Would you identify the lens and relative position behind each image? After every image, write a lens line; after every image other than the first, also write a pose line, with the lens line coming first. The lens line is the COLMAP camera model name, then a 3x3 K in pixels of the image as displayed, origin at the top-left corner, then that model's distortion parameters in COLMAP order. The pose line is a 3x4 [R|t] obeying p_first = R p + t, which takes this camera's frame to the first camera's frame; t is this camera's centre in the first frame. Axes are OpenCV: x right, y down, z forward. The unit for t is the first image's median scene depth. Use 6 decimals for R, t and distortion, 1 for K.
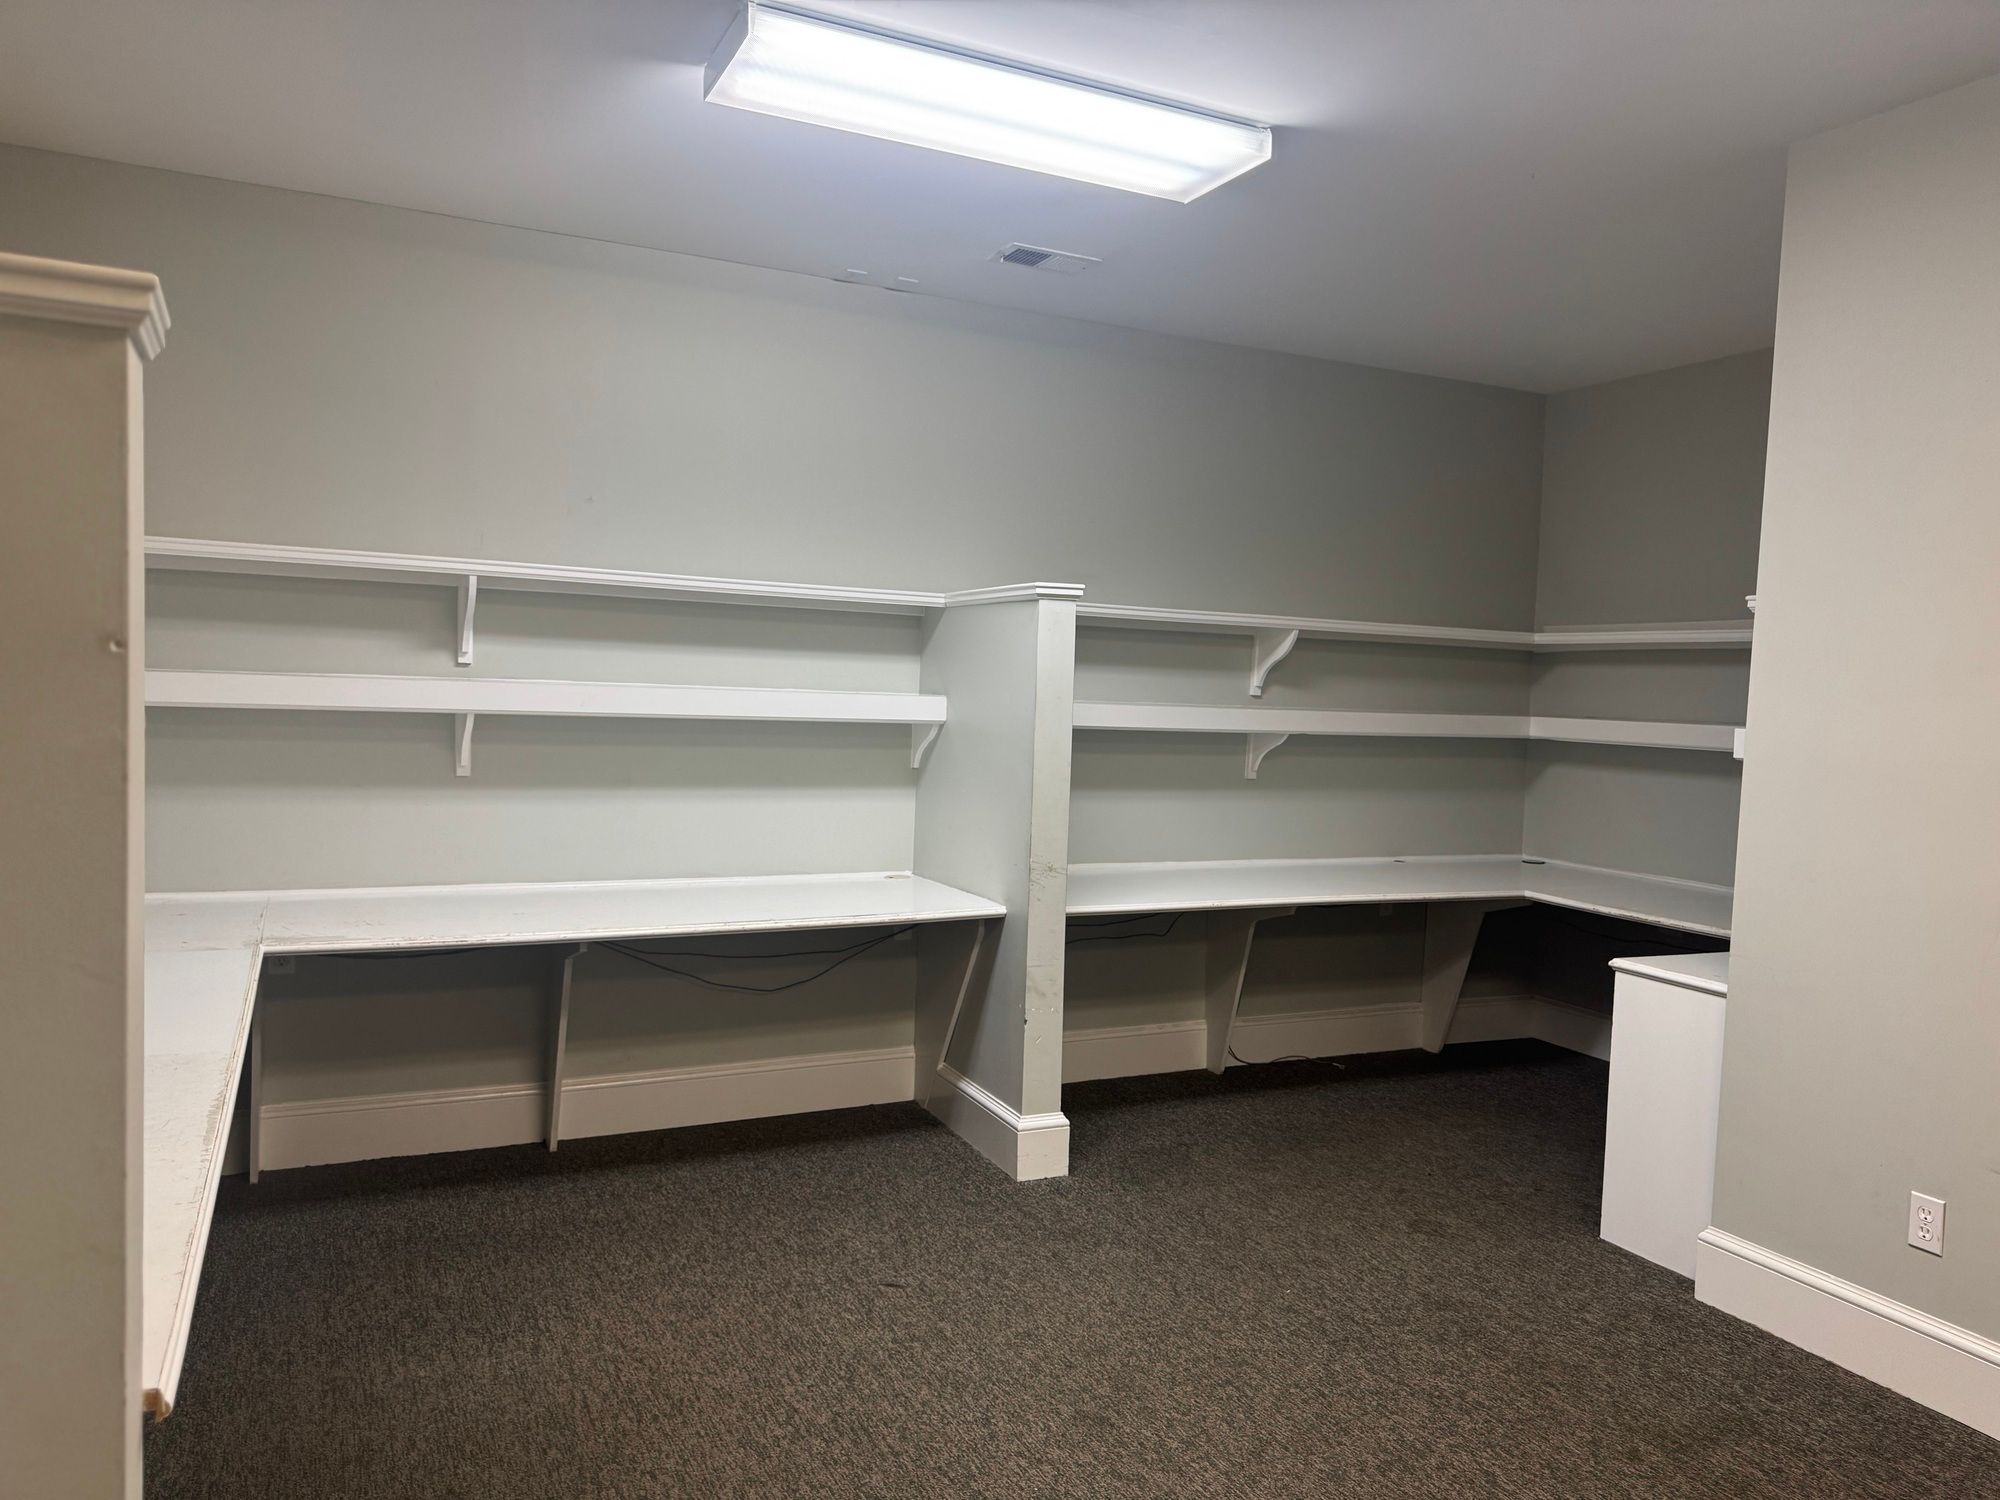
lens RADIAL K [[1323.8, 0, 1000.0], [0, 1323.8, 750.0], [0, 0, 1]] dist [0.002929, 0.000513]
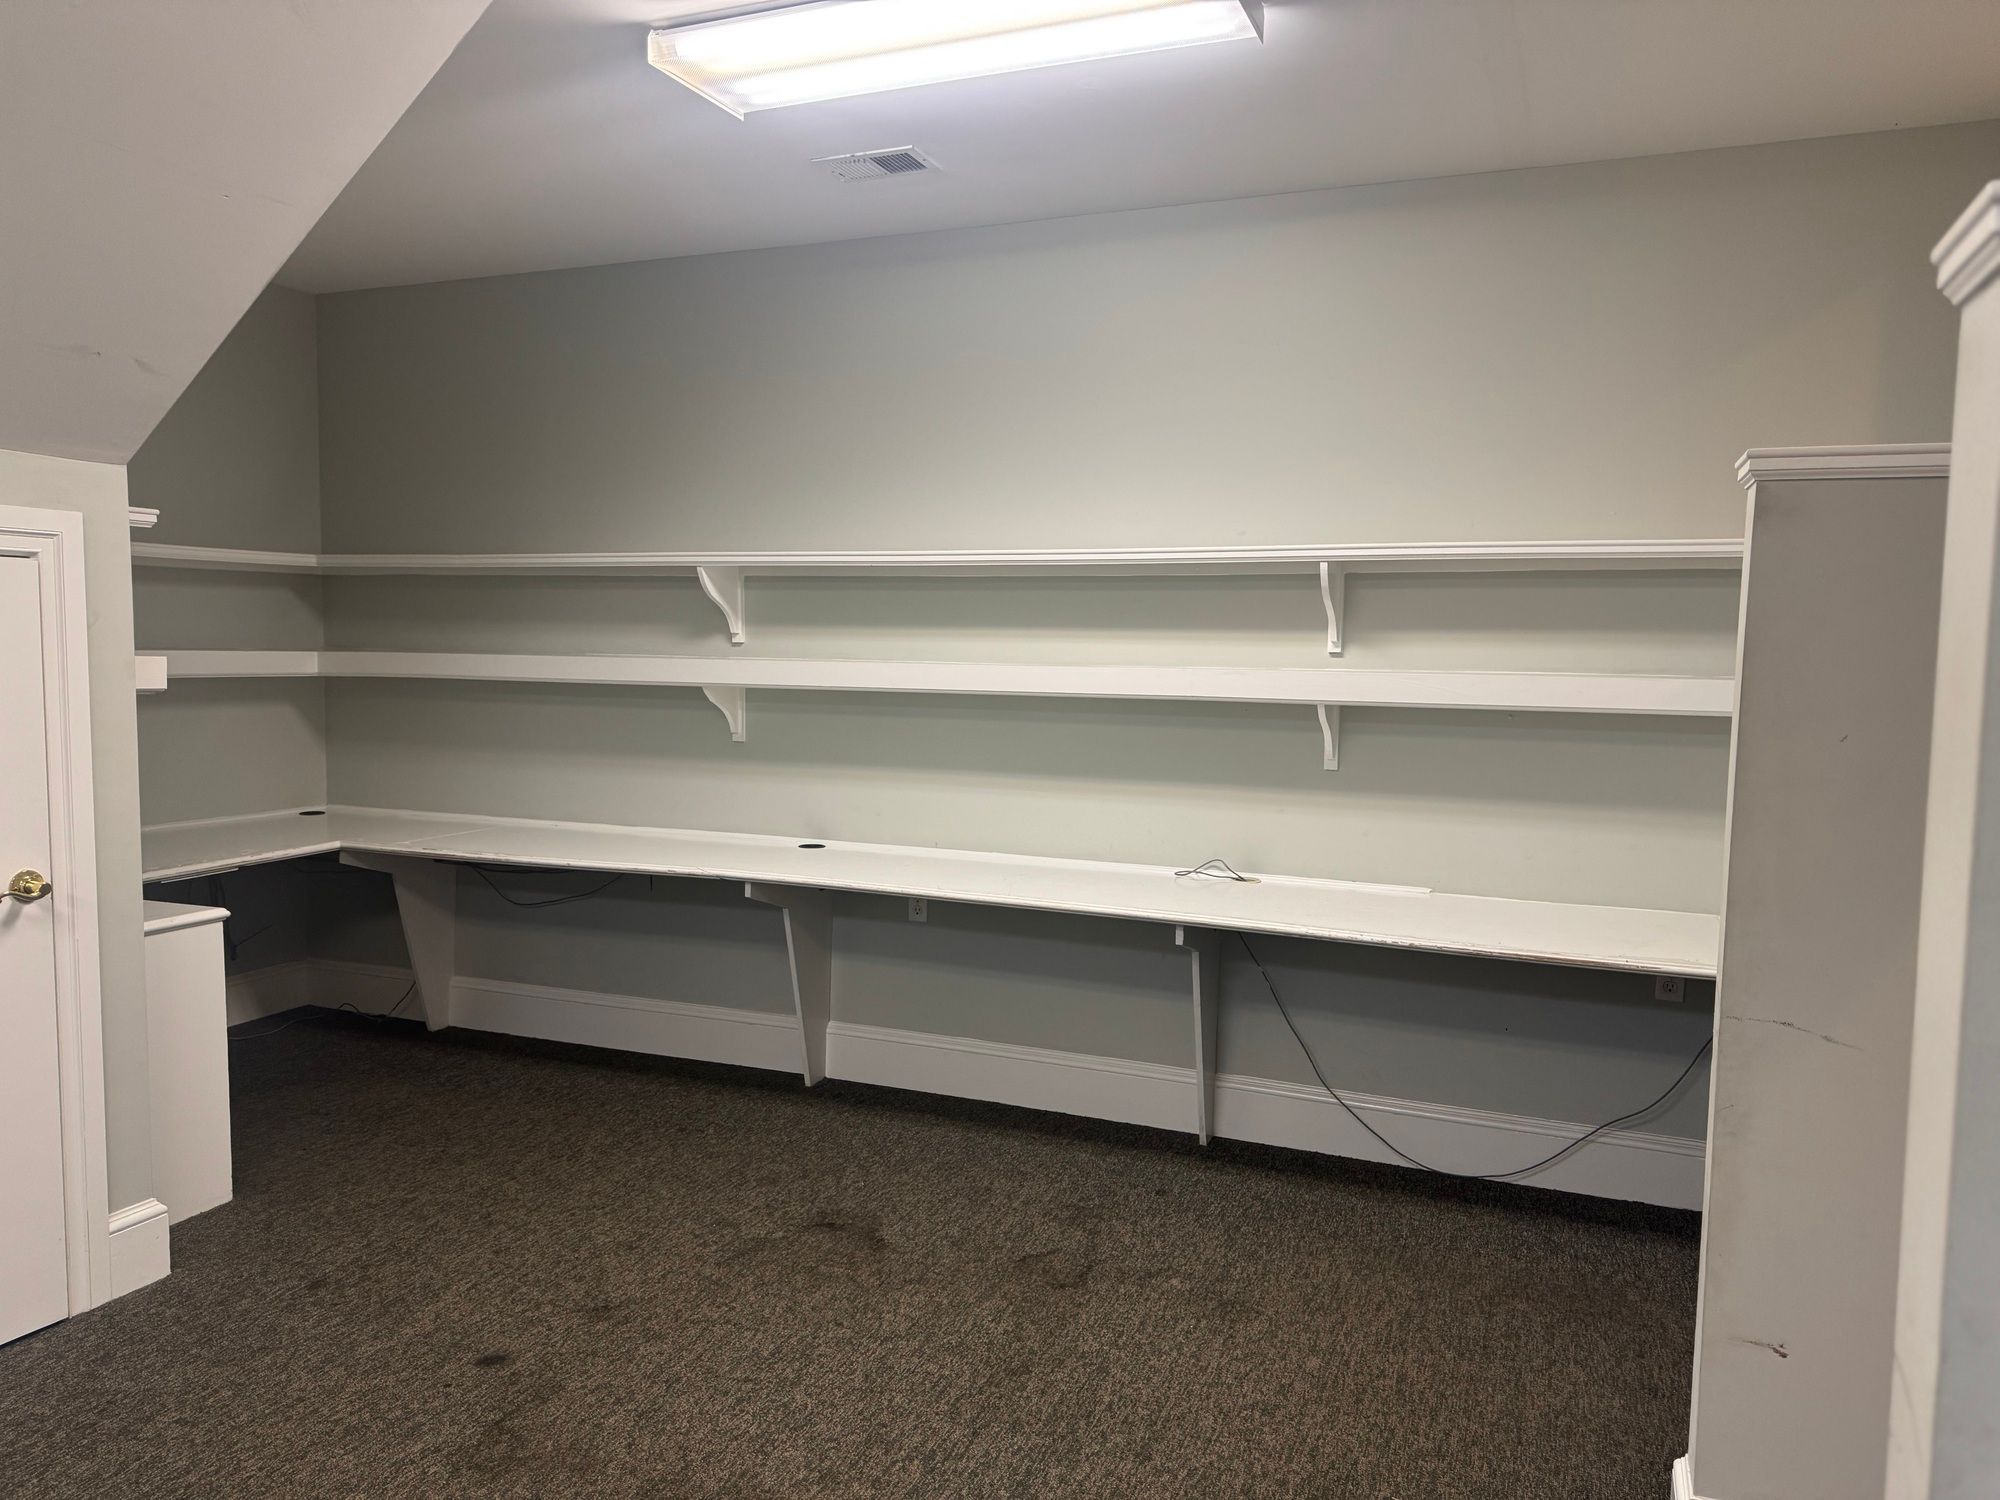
lens RADIAL K [[1412.6, 0, 1020.1], [0, 1412.6, 765.1], [0, 0, 1]] dist [0.088861, -0.132045]
pose [[0.660855, 0.031179, -0.749866, 0.670587], [-0.031032, 0.999417, 0.014206, 0.015563], [0.749872, 0.013882, 0.661437, 0.350201]]
